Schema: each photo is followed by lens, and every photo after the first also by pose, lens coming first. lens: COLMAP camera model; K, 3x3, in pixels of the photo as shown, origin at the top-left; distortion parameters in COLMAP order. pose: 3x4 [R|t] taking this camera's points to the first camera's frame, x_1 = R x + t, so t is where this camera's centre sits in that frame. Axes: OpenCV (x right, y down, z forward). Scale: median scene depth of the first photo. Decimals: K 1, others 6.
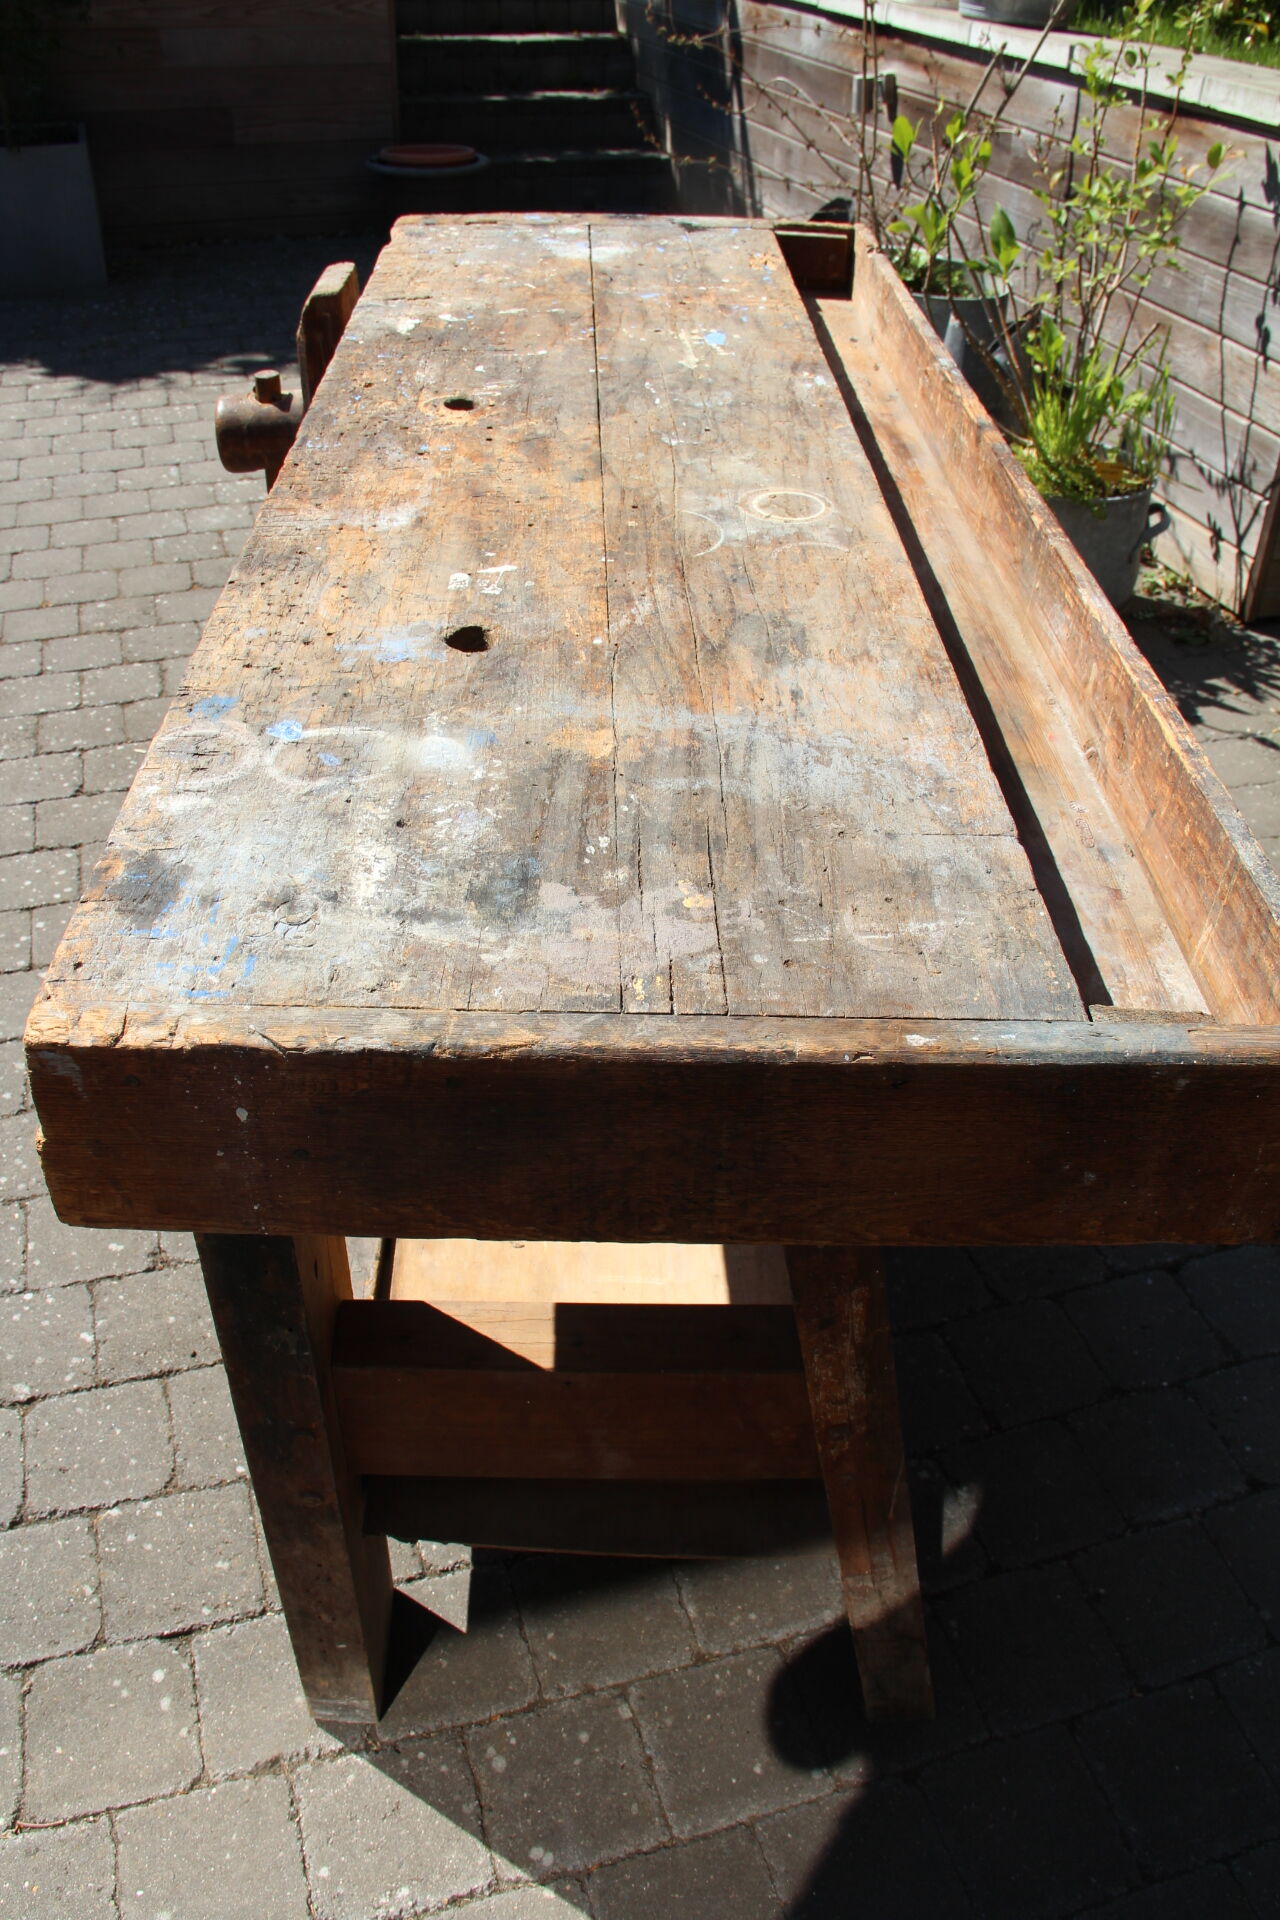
lens RADIAL K [[1564.5, 0, 628.8], [0, 1564.5, 967.0], [0, 0, 1]] dist [-0.178883, 0.132430]
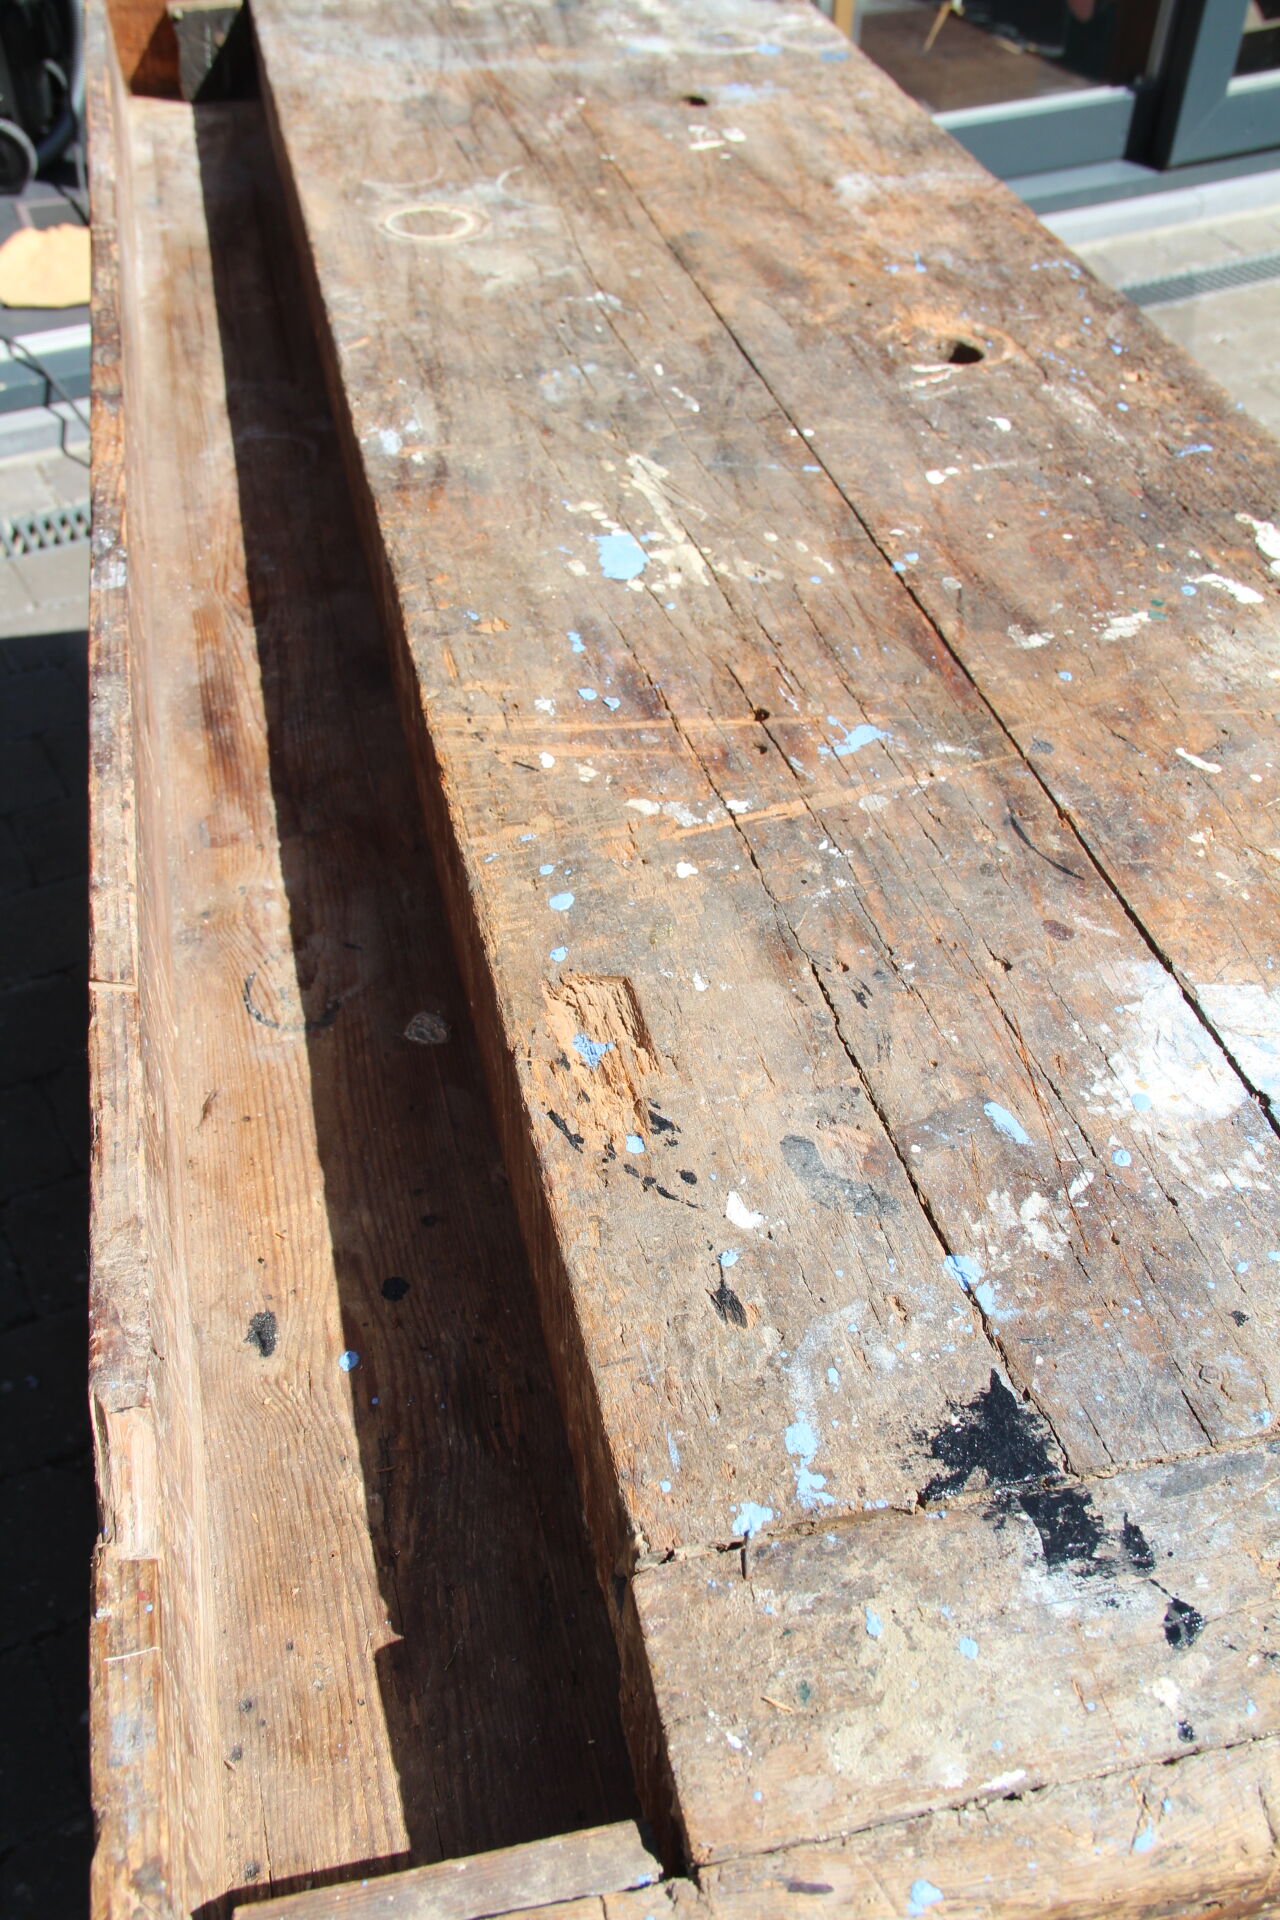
lens RADIAL K [[1831.3, 0, 637.5], [0, 1831.3, 976.5], [0, 0, 1]] dist [-0.133232, 0.223730]
pose [[-0.977823, 0.097513, -0.185346, 0.198132], [-0.166131, 0.177729, 0.969955, -1.101767], [0.127524, 0.979236, -0.157588, 1.449969]]
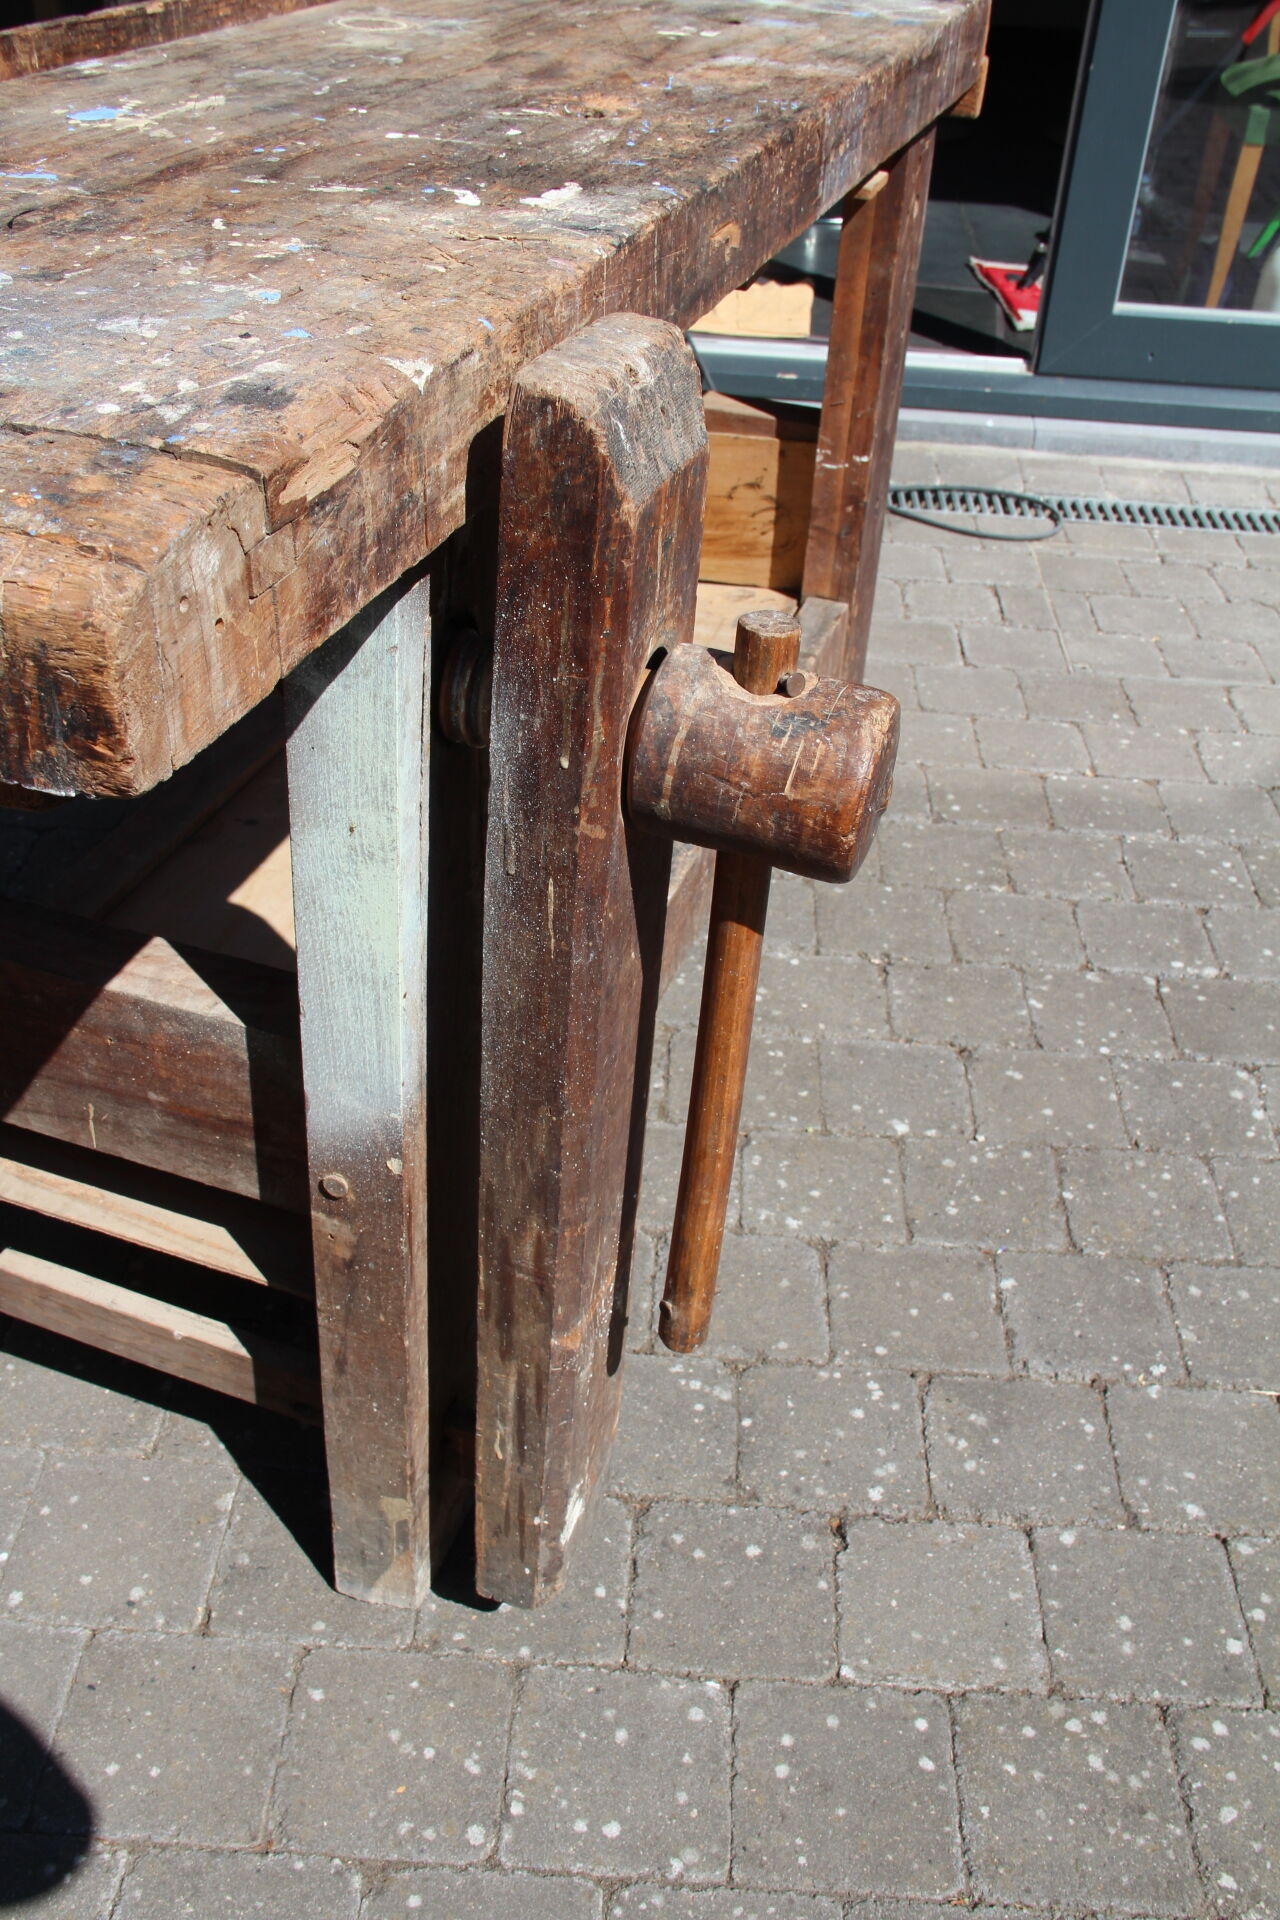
lens RADIAL K [[1831.3, 0, 637.5], [0, 1831.3, 976.5], [0, 0, 1]] dist [-0.133232, 0.223730]
pose [[-0.939137, -0.257923, 0.226929, -0.474853], [0.143100, 0.306827, 0.940946, -1.138687], [-0.312320, 0.916151, -0.251244, 1.711209]]
